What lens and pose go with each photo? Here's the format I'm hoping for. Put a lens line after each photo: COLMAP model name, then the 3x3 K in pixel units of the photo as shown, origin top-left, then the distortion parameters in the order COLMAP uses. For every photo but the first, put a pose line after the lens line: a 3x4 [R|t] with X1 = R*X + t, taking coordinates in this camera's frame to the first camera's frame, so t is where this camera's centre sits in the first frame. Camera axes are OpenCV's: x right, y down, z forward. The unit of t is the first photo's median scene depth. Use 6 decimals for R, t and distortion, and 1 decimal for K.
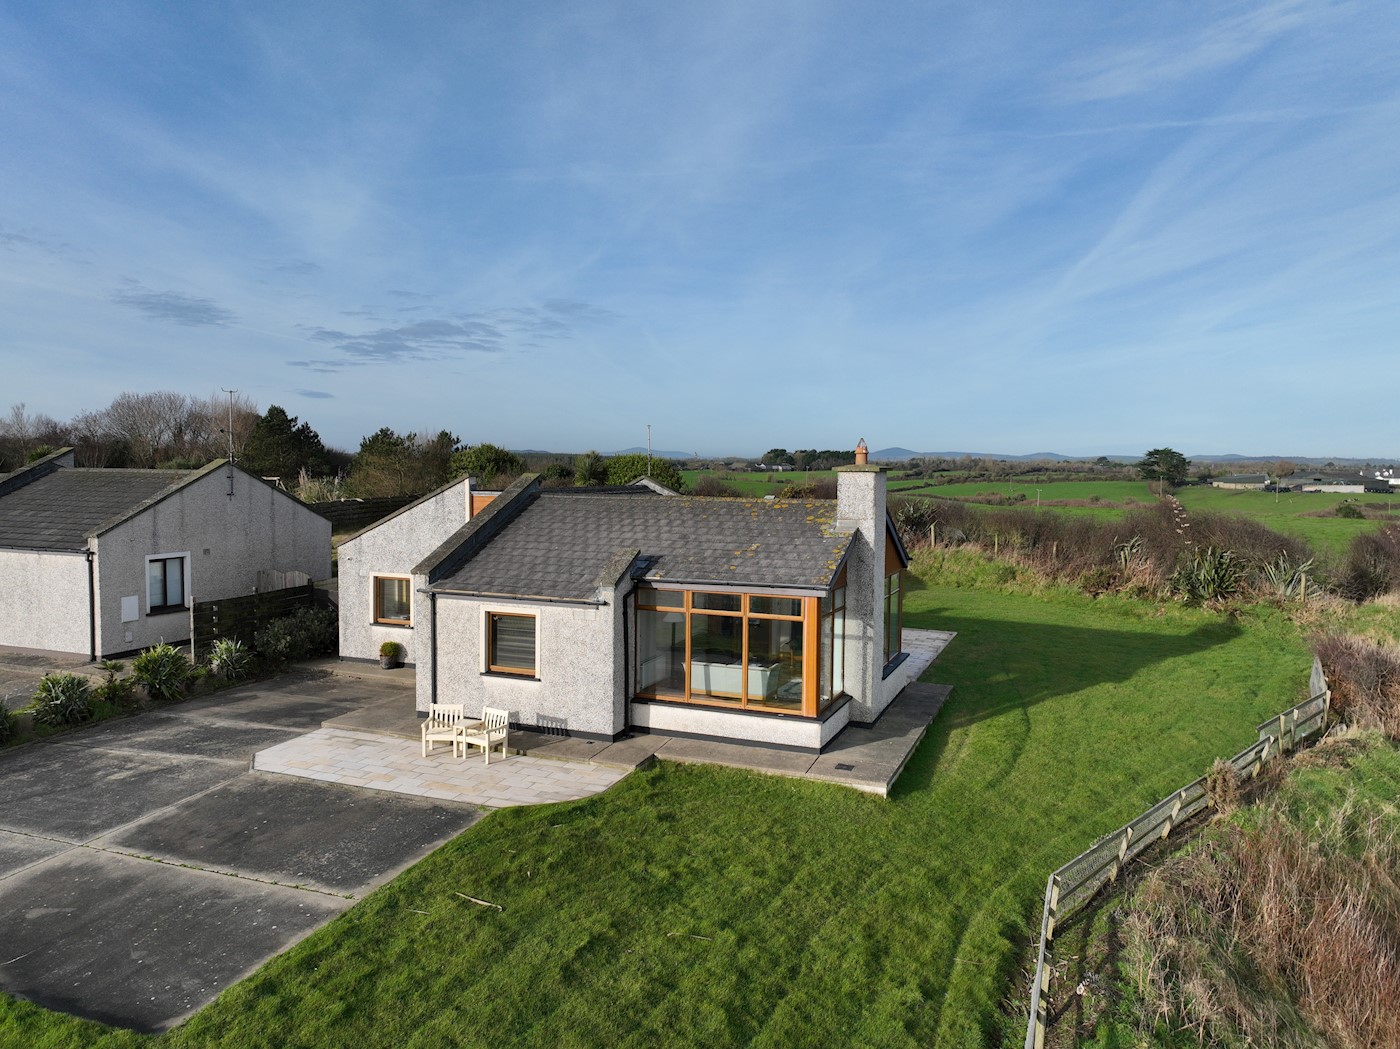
lens RADIAL K [[989.3, 0, 695.5], [0, 989.3, 502.2], [0, 0, 1]] dist [0.003578, 0.009183]
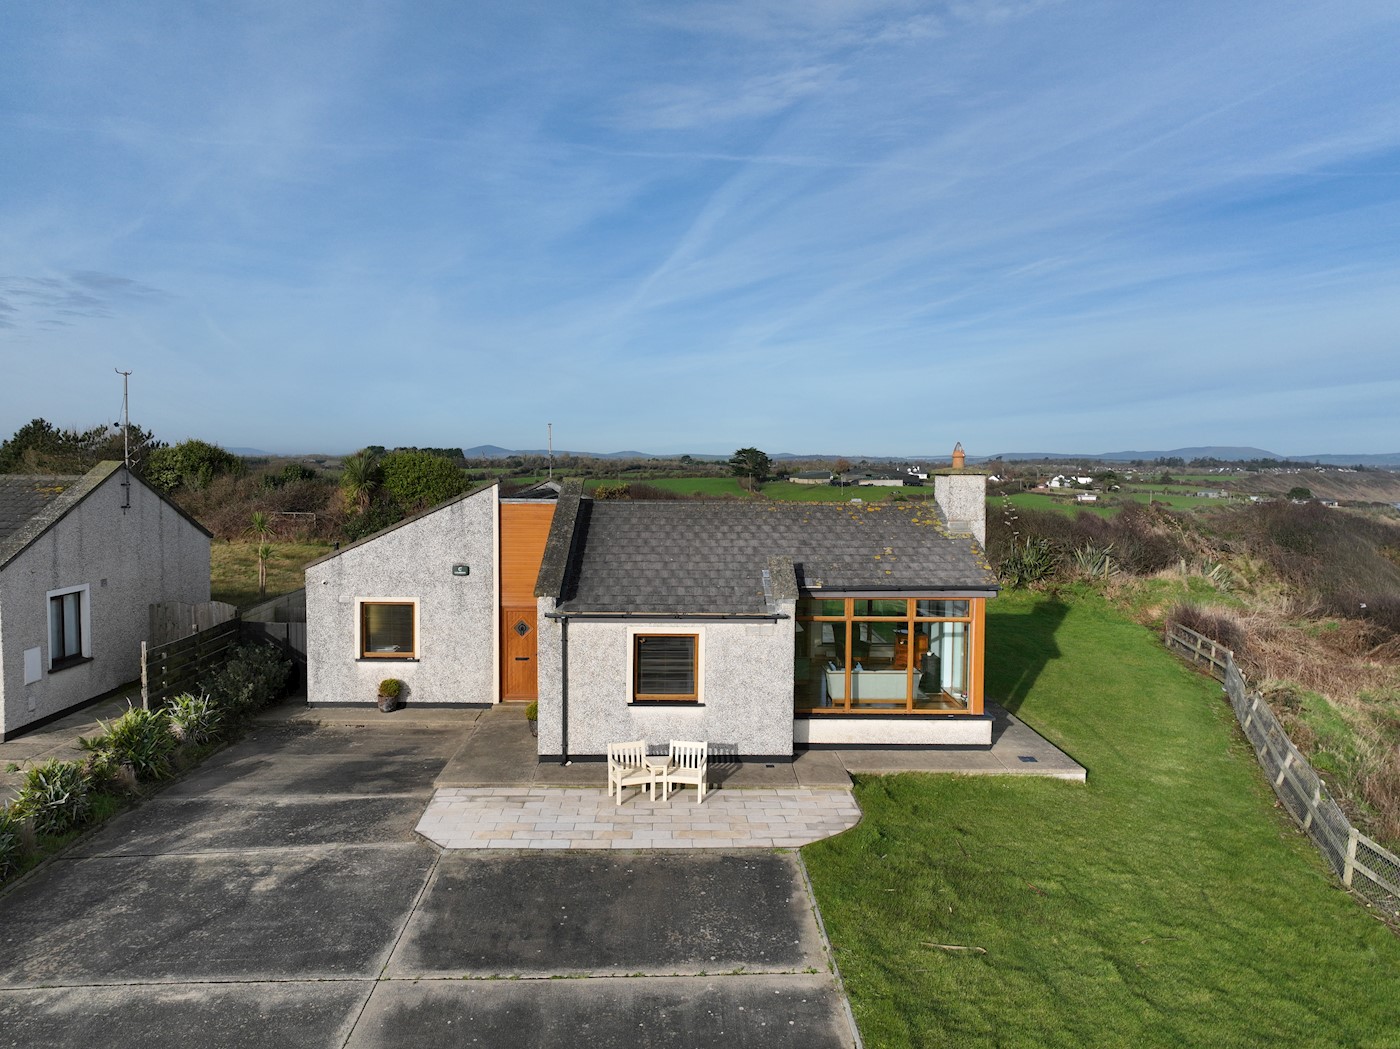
lens RADIAL K [[989.3, 0, 695.5], [0, 989.3, 502.2], [0, 0, 1]] dist [0.003578, 0.009183]
pose [[0.918180, -0.016834, 0.395807, -0.528182], [0.015945, 0.999858, 0.005537, -0.012821], [-0.395843, 0.001227, 0.918317, 0.164726]]
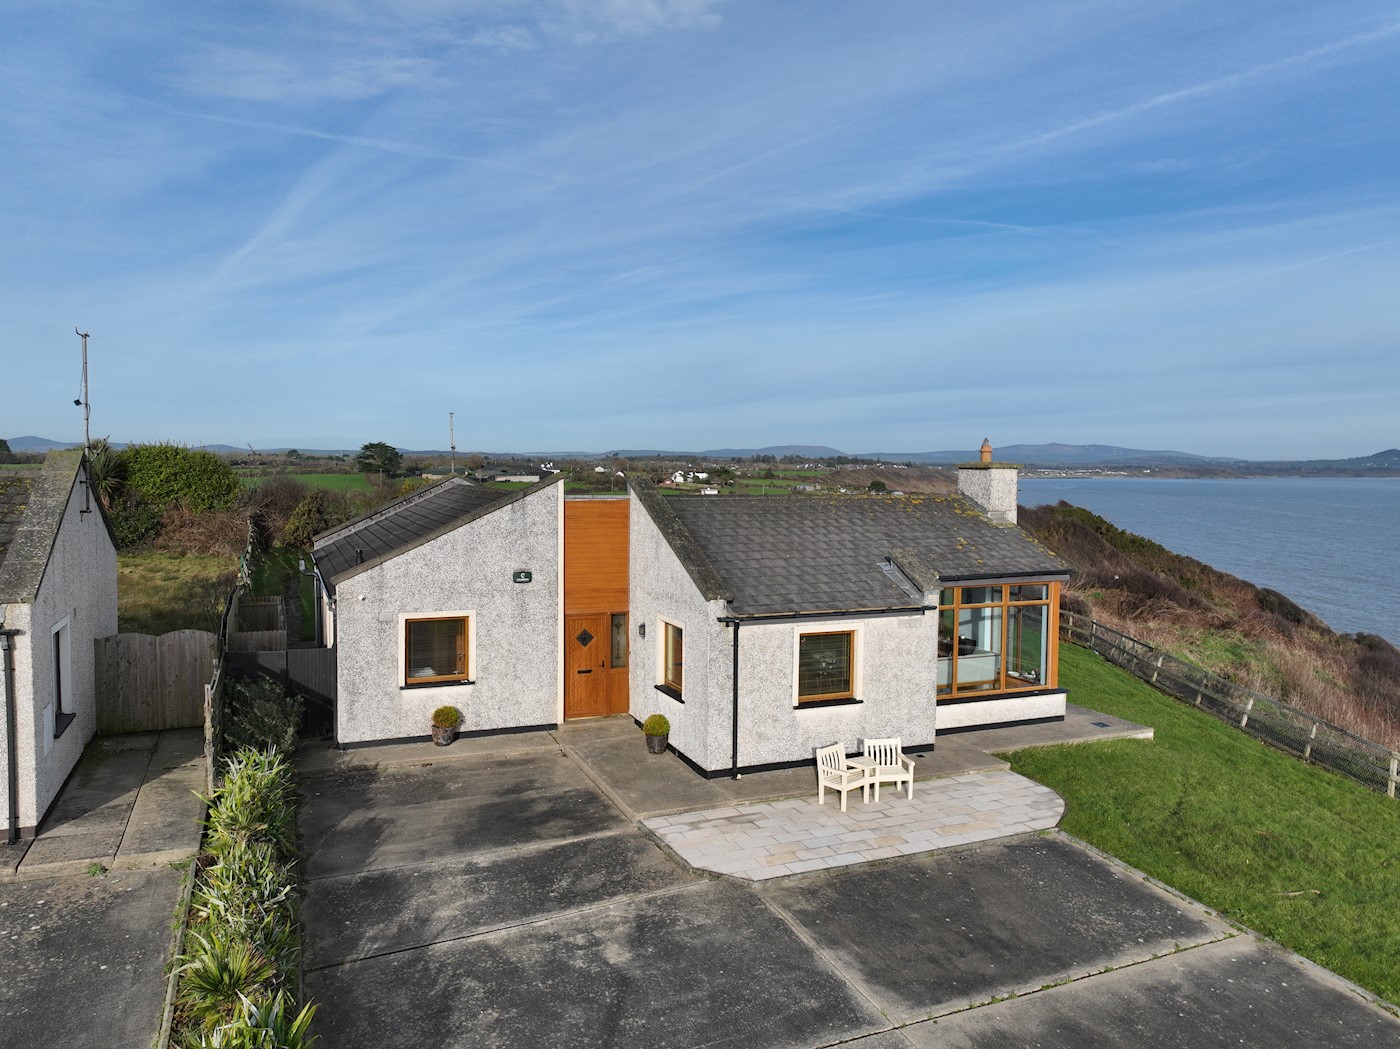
lens RADIAL K [[989.3, 0, 695.5], [0, 989.3, 502.2], [0, 0, 1]] dist [0.003578, 0.009183]
pose [[0.703567, -0.029814, 0.710003, -0.908147], [0.024766, 0.999541, 0.017430, -0.021600], [-0.710197, 0.005321, 0.703983, 0.475574]]
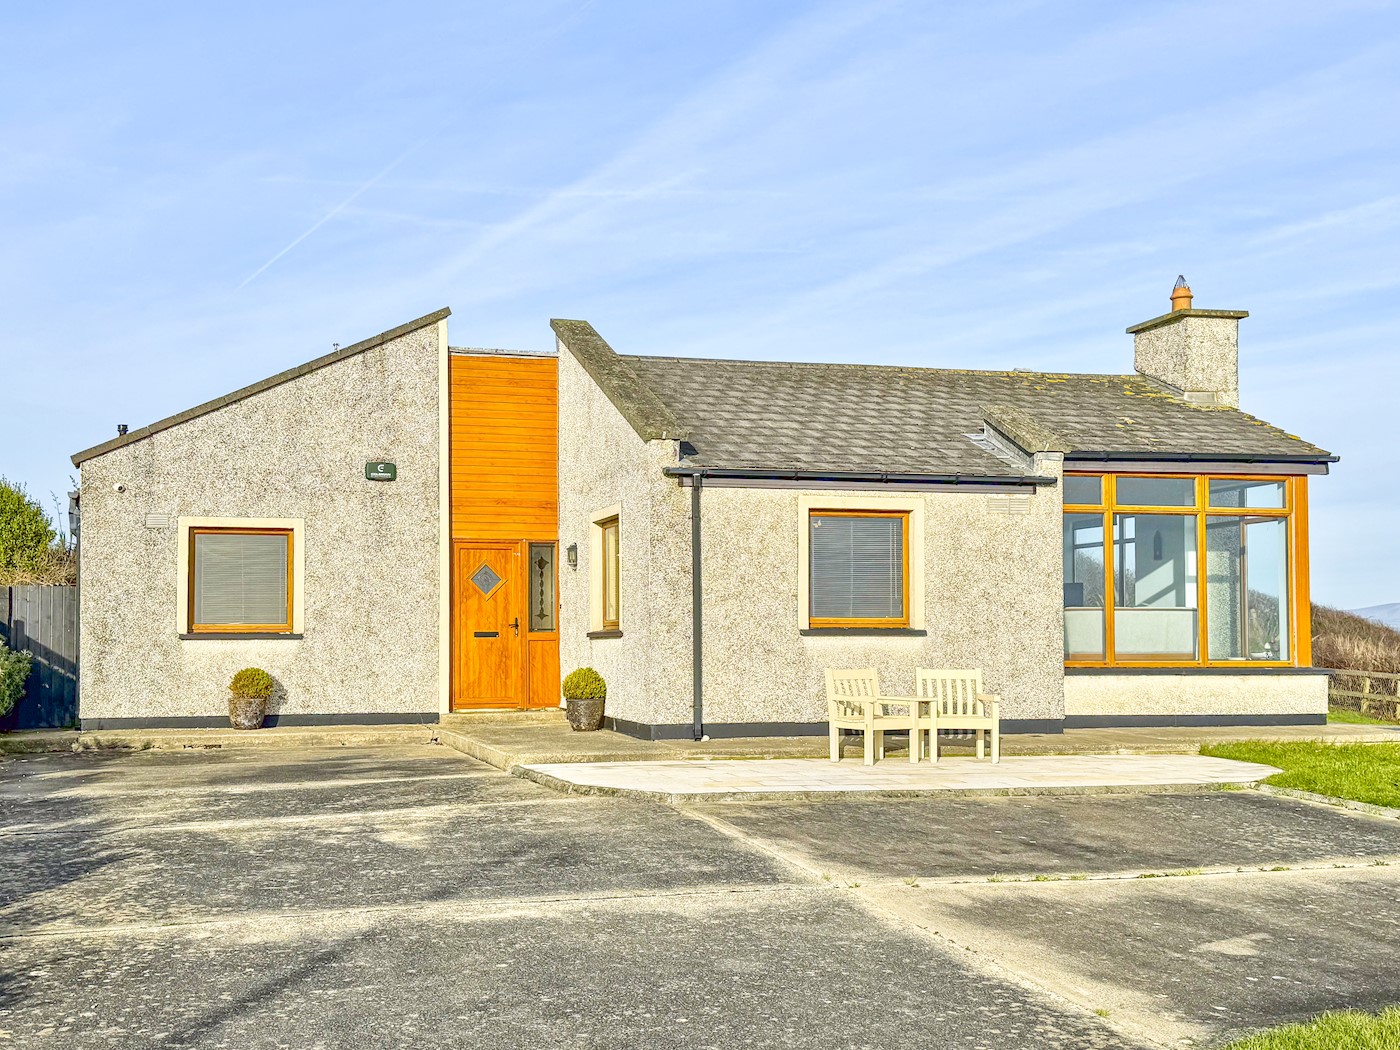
lens RADIAL K [[1578.6, 0, 628.4], [0, 1578.6, 575.4], [0, 0, 1]] dist [0.134769, -0.012237]
pose [[0.789778, 0.014846, 0.613213, -0.812309], [0.035413, 0.996936, -0.069746, 0.204595], [-0.612369, 0.076800, 0.786833, 0.429267]]
